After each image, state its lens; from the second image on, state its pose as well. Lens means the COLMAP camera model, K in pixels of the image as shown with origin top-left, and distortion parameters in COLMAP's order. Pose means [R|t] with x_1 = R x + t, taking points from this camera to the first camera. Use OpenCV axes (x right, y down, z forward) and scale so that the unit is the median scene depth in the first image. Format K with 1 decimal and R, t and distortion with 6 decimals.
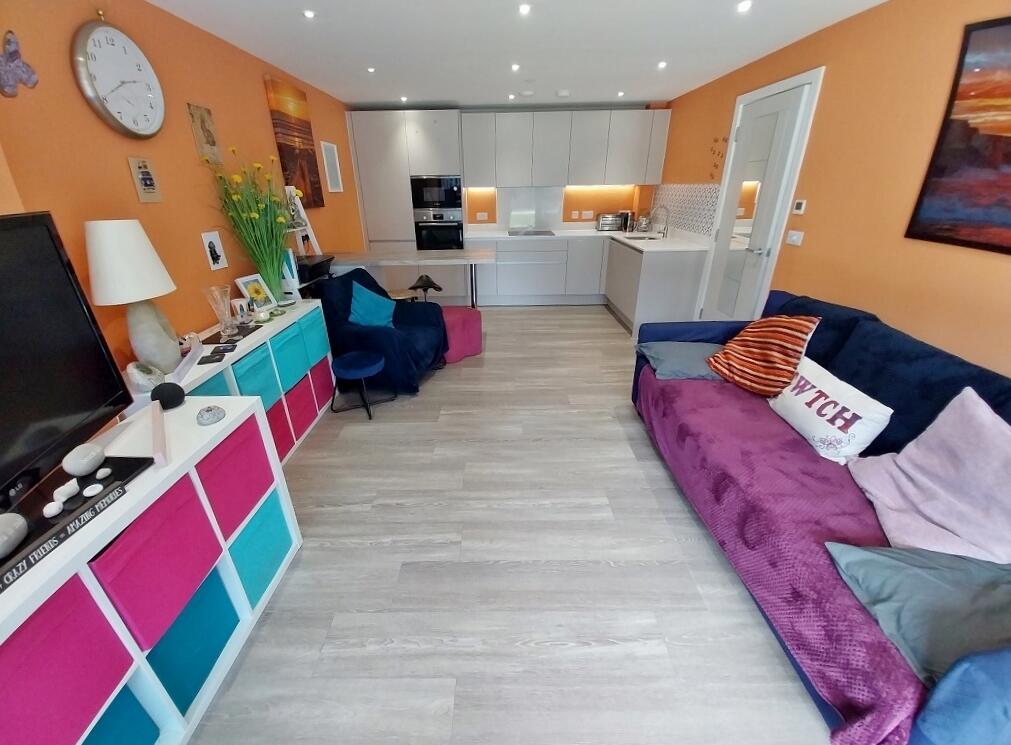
lens RADIAL K [[404.9, 0, 497.6], [0, 404.9, 368.6], [0, 0, 1]] dist [0.019753, -0.015864]
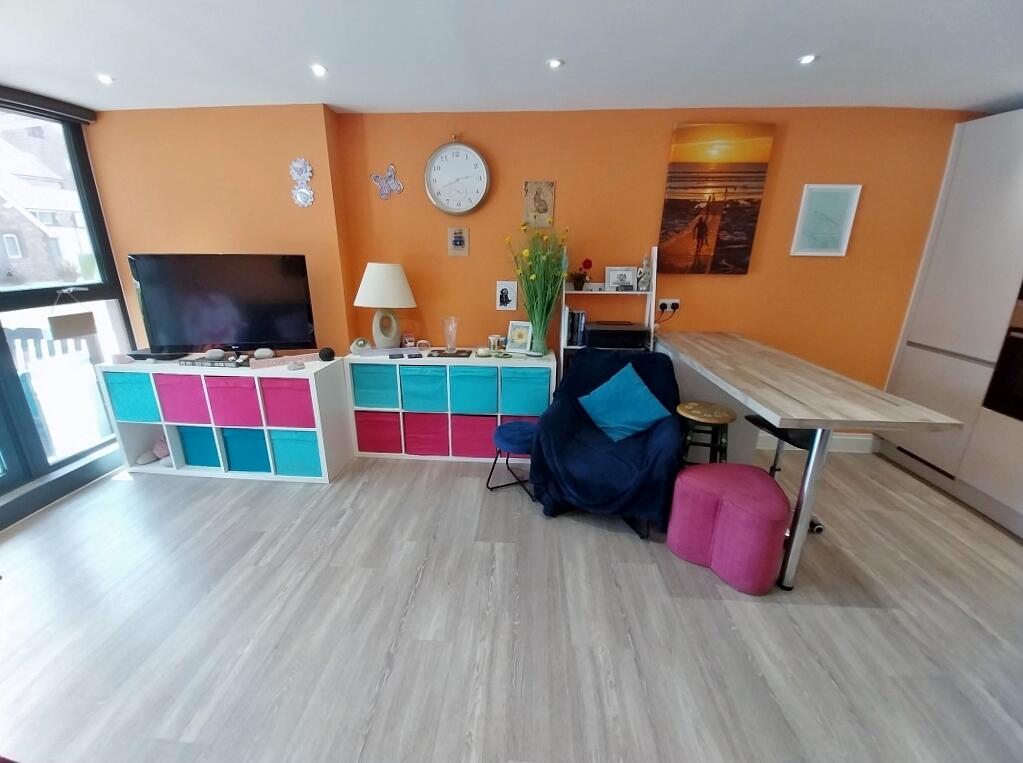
lens RADIAL K [[404.8, 0, 504.2], [0, 404.8, 376.3], [0, 0, 1]] dist [0.020777, -0.018492]
pose [[-0.068083, 0.306108, -0.949559, 0.550579], [-0.412729, 0.857865, 0.306141, -0.450104], [0.908306, 0.412754, 0.067934, 0.999913]]
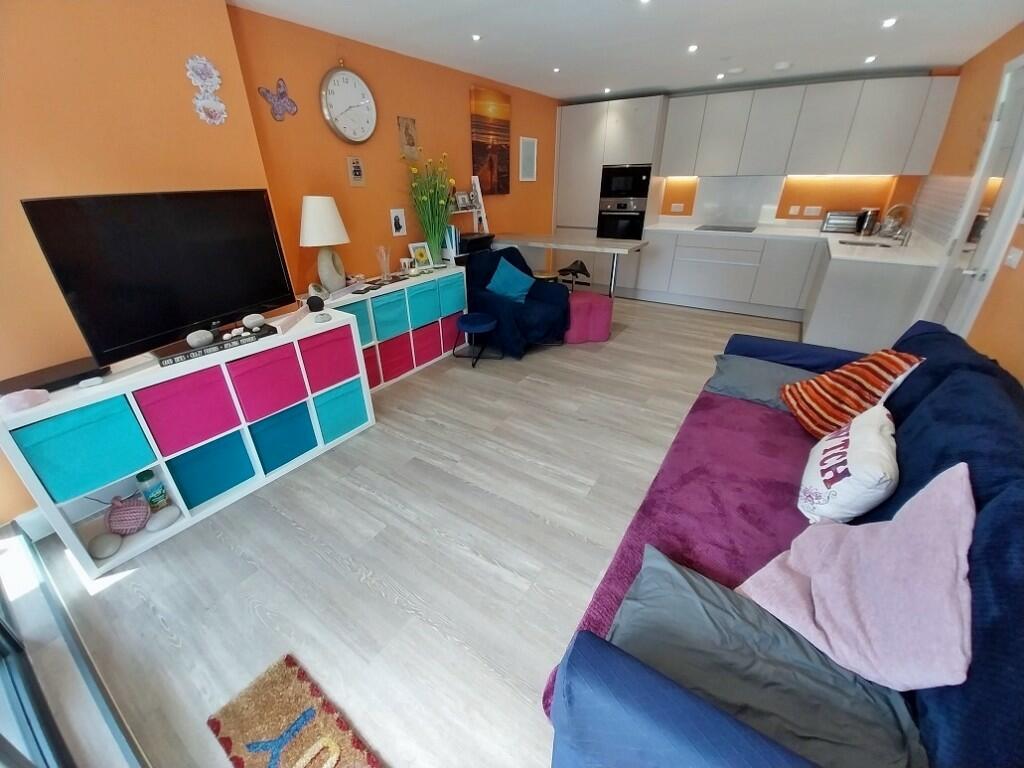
lens RADIAL K [[405.2, 0, 504.7], [0, 405.2, 378.8], [0, 0, 1]] dist [0.020777, -0.018492]
pose [[0.829580, 0.249984, -0.499304, 0.458491], [-0.228497, 0.967873, 0.104937, 0.006554], [0.509496, 0.027036, 0.860048, -0.020848]]
